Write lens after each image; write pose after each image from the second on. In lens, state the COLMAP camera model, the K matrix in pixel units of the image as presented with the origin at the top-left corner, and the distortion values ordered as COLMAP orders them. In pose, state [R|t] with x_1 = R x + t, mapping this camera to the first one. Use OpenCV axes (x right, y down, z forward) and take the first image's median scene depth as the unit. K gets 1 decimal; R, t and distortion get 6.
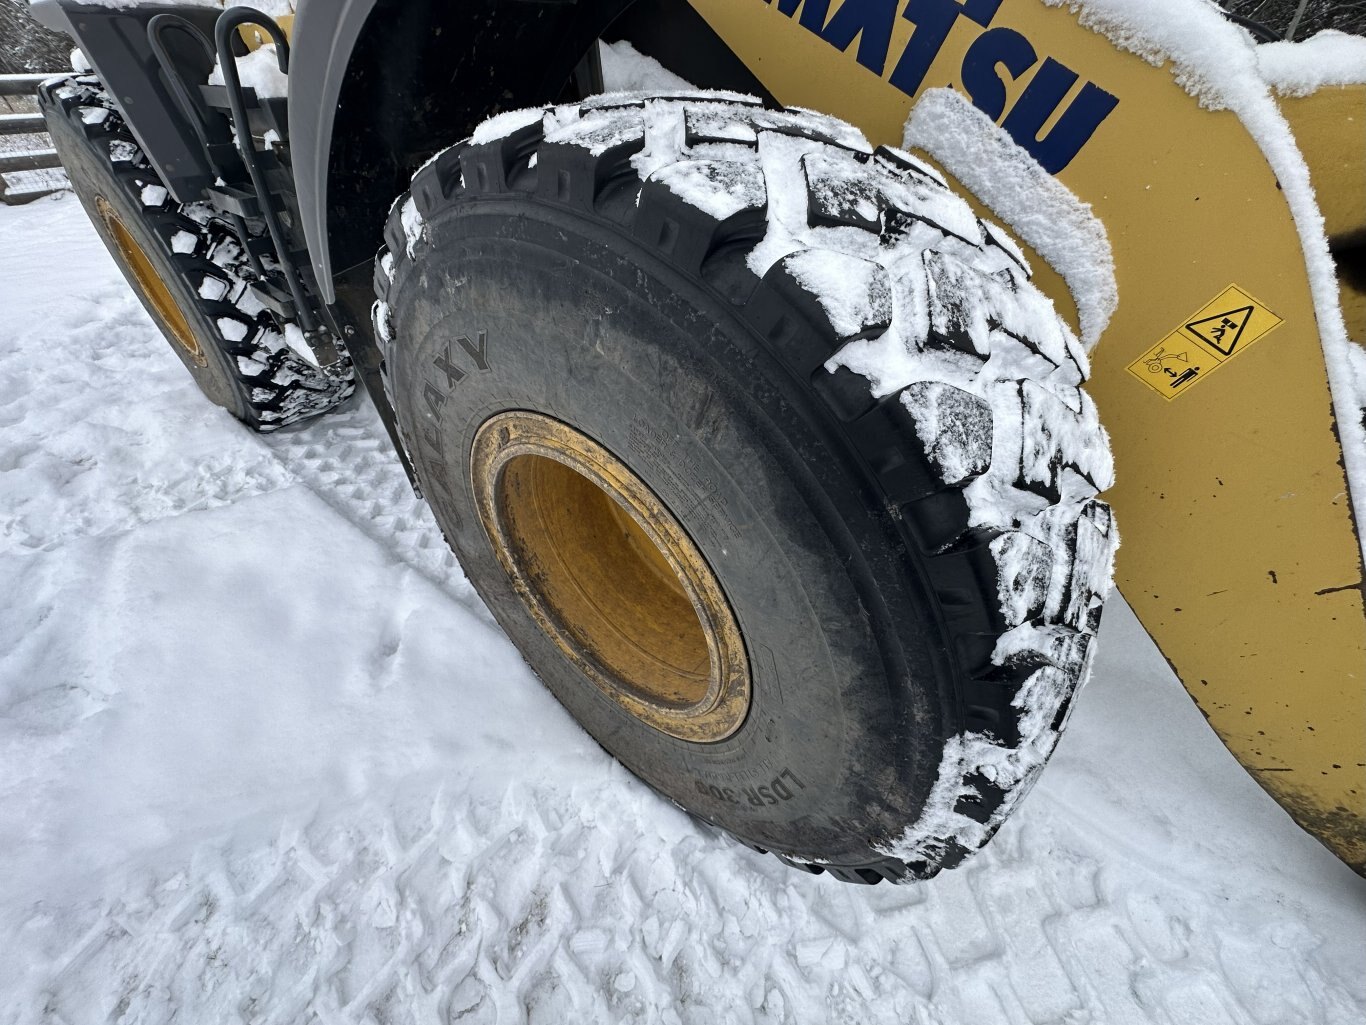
lens RADIAL K [[546.4, 0, 683.0], [0, 546.4, 512.5], [0, 0, 1]] dist [-0.001191, -0.000289]
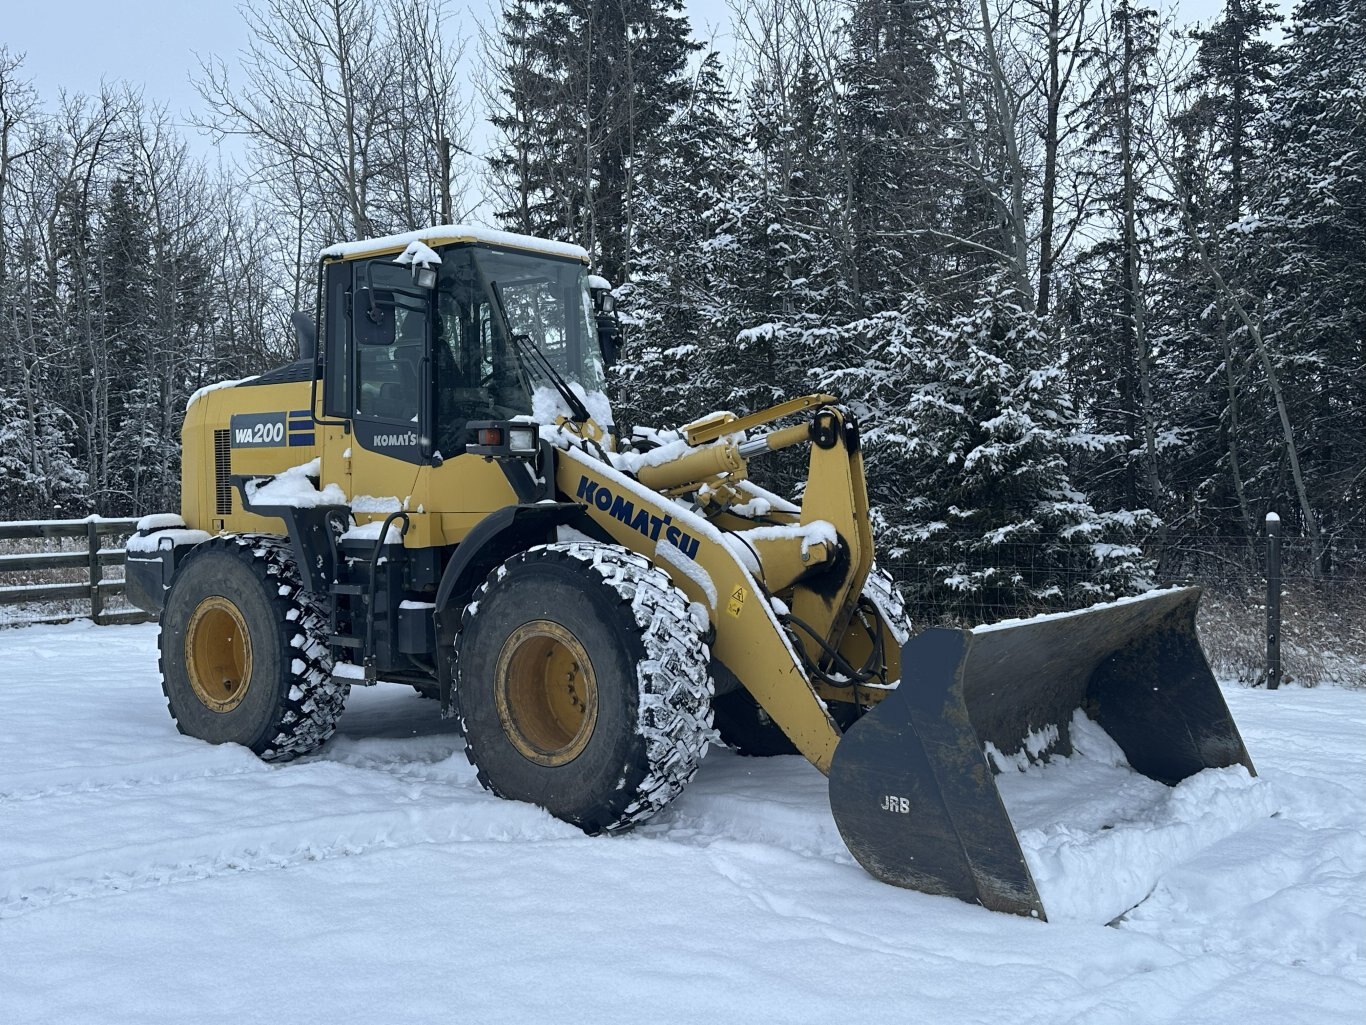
lens RADIAL K [[1484.2, 0, 683.0], [0, 1484.2, 512.5], [0, 0, 1]] dist [0.135494, 0.001751]
pose [[0.999975, -0.006906, -0.001612, 0.631143], [0.004409, 0.783489, -0.621390, 4.791216], [0.005554, 0.621367, 0.783500, -6.288545]]
